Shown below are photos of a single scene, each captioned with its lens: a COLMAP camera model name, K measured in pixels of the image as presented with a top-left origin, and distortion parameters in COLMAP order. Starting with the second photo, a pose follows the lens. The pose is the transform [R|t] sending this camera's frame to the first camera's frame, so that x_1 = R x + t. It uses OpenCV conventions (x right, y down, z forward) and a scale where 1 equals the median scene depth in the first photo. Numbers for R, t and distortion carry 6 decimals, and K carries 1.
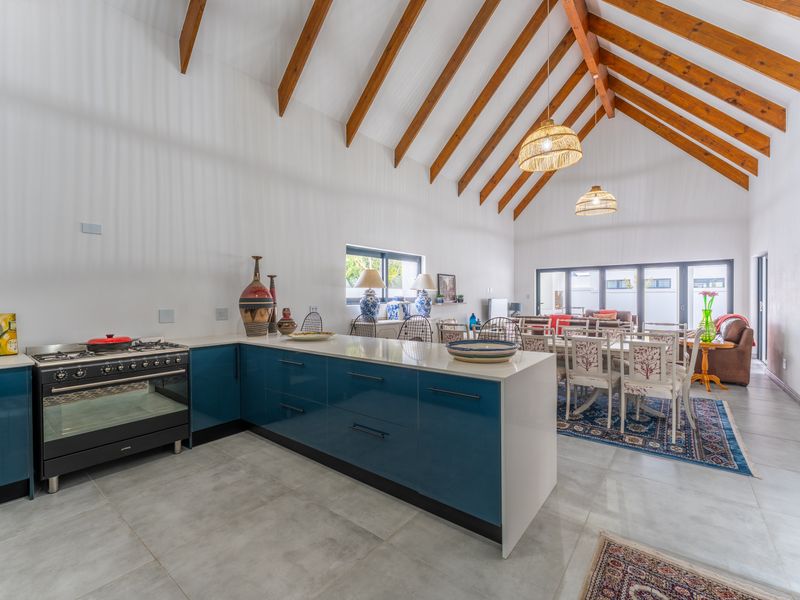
lens RADIAL K [[354.7, 0, 399.7], [0, 354.7, 300.3], [0, 0, 1]] dist [0.002865, -0.000404]
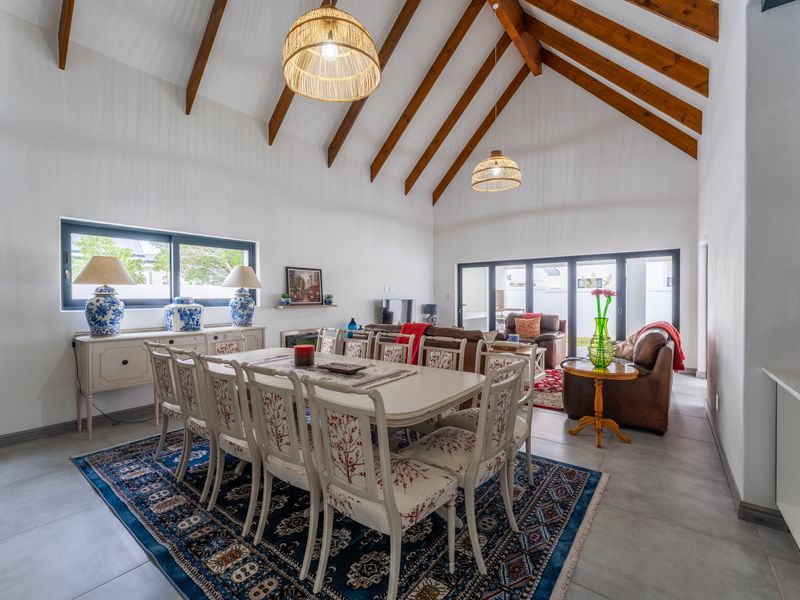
lens RADIAL K [[354.7, 0, 399.8], [0, 354.7, 300.7], [0, 0, 1]] dist [0.002865, -0.000404]
pose [[0.999893, -0.000468, 0.014592, 0.319054], [0.000453, 0.999999, 0.001053, -0.003523], [-0.014592, -0.001046, 0.999893, 0.234047]]
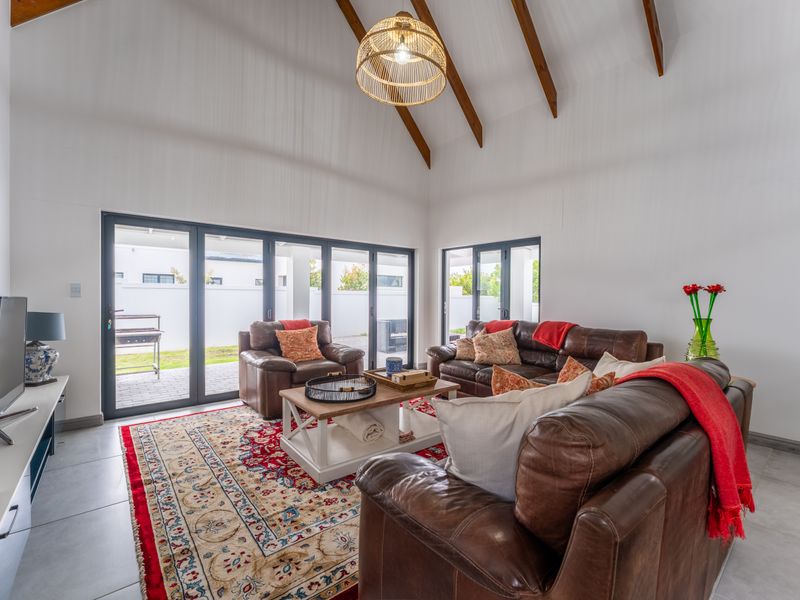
lens RADIAL K [[354.7, 0, 399.3], [0, 354.7, 297.9], [0, 0, 1]] dist [0.002865, -0.000404]
pose [[0.214321, 0.000004, 0.976763, 0.149620], [0.001497, 0.999999, -0.000333, -0.005471], [-0.976762, 0.001533, 0.214320, 0.868443]]
